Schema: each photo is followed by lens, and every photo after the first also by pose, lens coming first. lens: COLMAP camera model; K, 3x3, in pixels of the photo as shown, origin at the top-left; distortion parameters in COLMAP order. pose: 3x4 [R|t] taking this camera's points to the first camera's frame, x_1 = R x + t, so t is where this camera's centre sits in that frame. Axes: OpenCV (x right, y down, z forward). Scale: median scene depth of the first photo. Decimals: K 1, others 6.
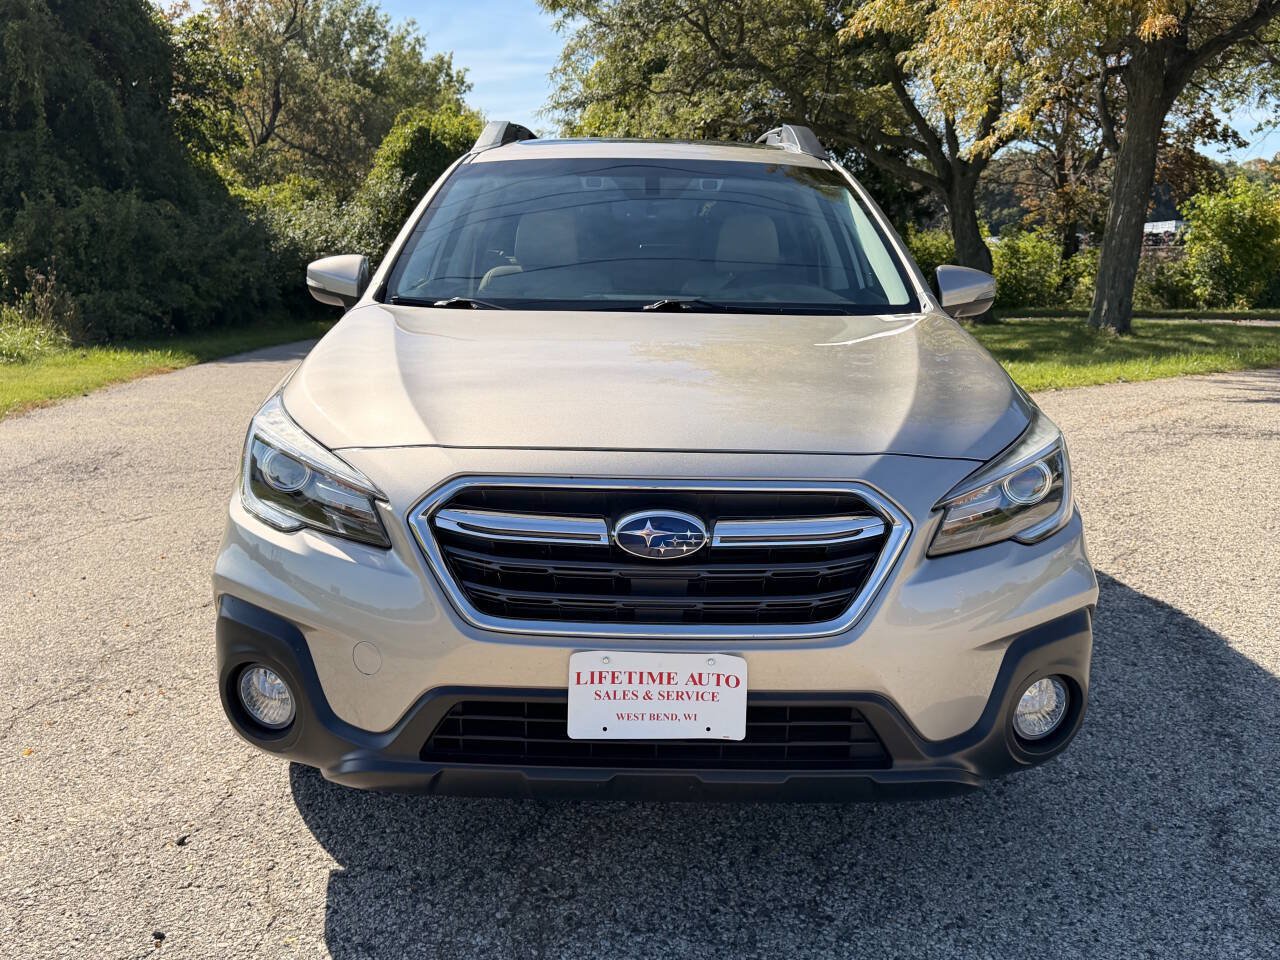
lens RADIAL K [[1266.7, 0, 633.9], [0, 1266.7, 499.0], [0, 0, 1]] dist [0.166254, -0.348608]
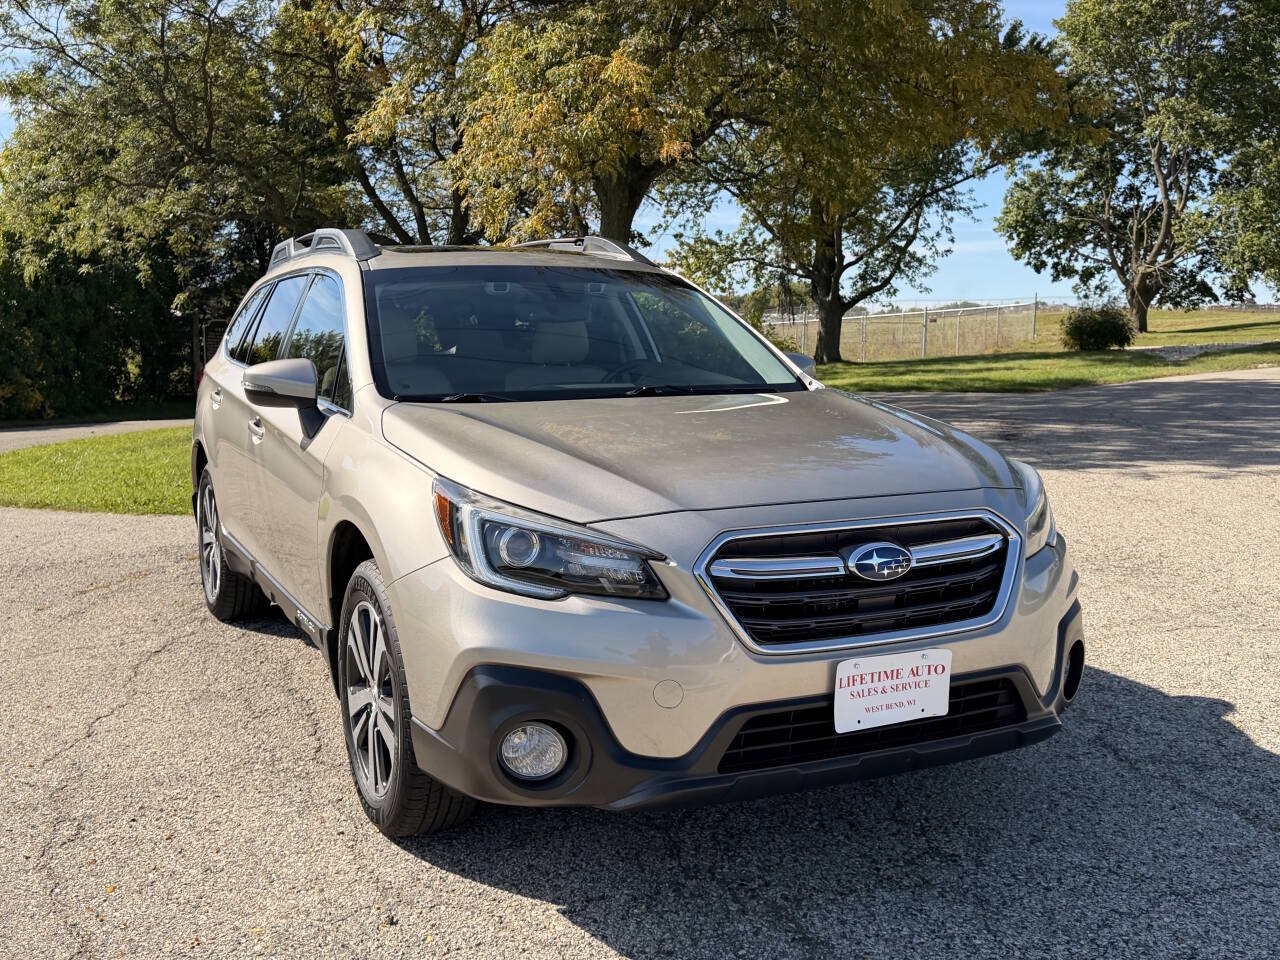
lens RADIAL K [[1266.7, 0, 633.9], [0, 1266.7, 499.0], [0, 0, 1]] dist [0.166254, -0.348608]
pose [[0.899509, -0.081312, 0.429268, -0.726890], [0.110523, 0.992920, -0.043515, -0.005904], [-0.422691, 0.086586, 0.902128, -0.054855]]
